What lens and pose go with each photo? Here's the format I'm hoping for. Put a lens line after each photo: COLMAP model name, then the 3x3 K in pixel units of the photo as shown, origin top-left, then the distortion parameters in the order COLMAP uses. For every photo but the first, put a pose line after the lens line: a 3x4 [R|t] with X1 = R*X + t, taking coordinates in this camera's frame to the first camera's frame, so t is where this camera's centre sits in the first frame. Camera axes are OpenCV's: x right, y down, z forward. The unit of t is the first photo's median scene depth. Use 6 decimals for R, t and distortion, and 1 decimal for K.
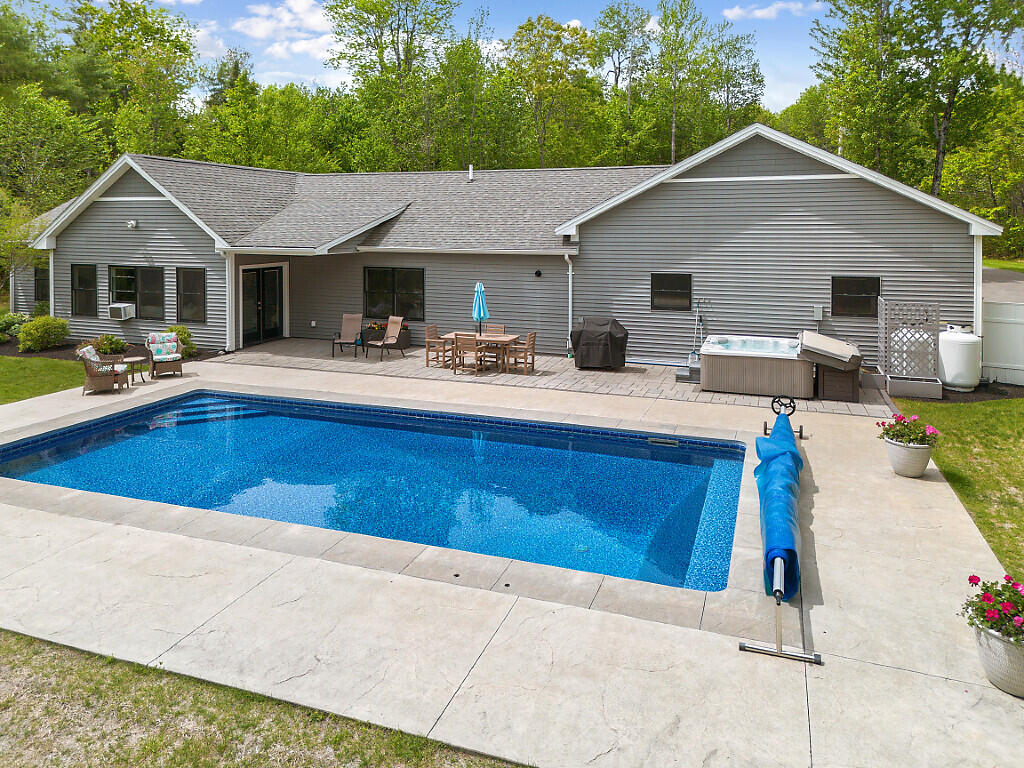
lens RADIAL K [[716.3, 0, 508.0], [0, 716.3, 383.4], [0, 0, 1]] dist [-0.005712, -0.002214]
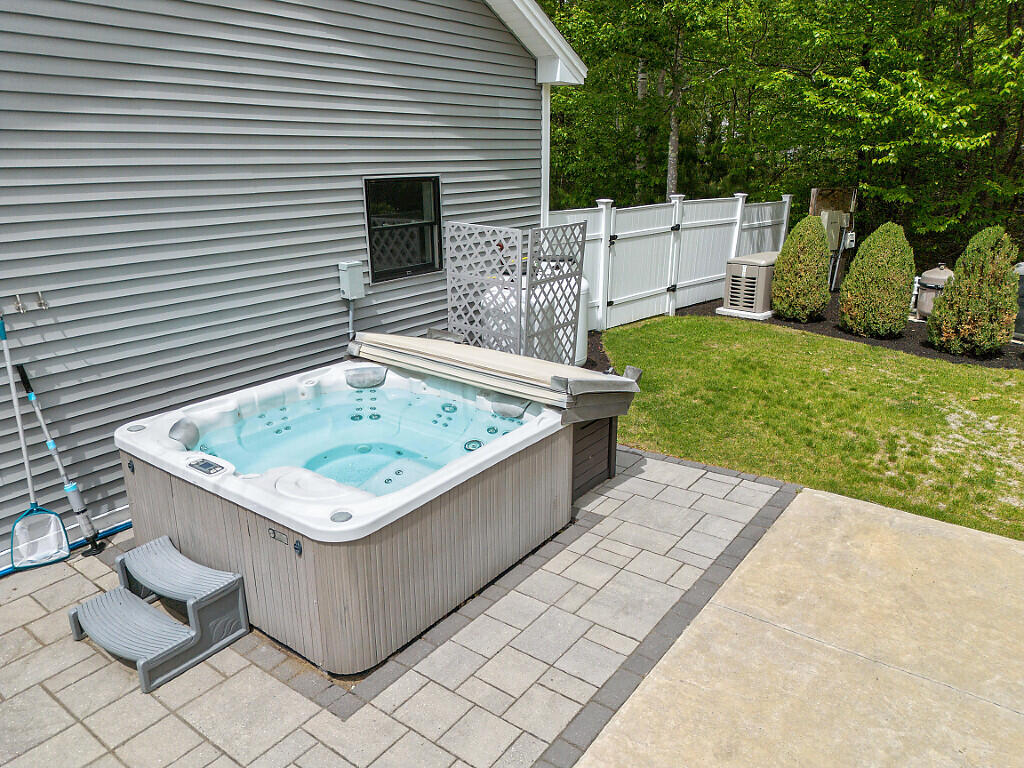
lens RADIAL K [[716.3, 0, 508.0], [0, 716.3, 383.4], [0, 0, 1]] dist [-0.005712, -0.002214]
pose [[0.297212, -0.301317, 0.906021, 0.095162], [0.206585, 0.946717, 0.247083, -0.125725], [-0.932195, 0.113734, 0.343623, 0.812982]]
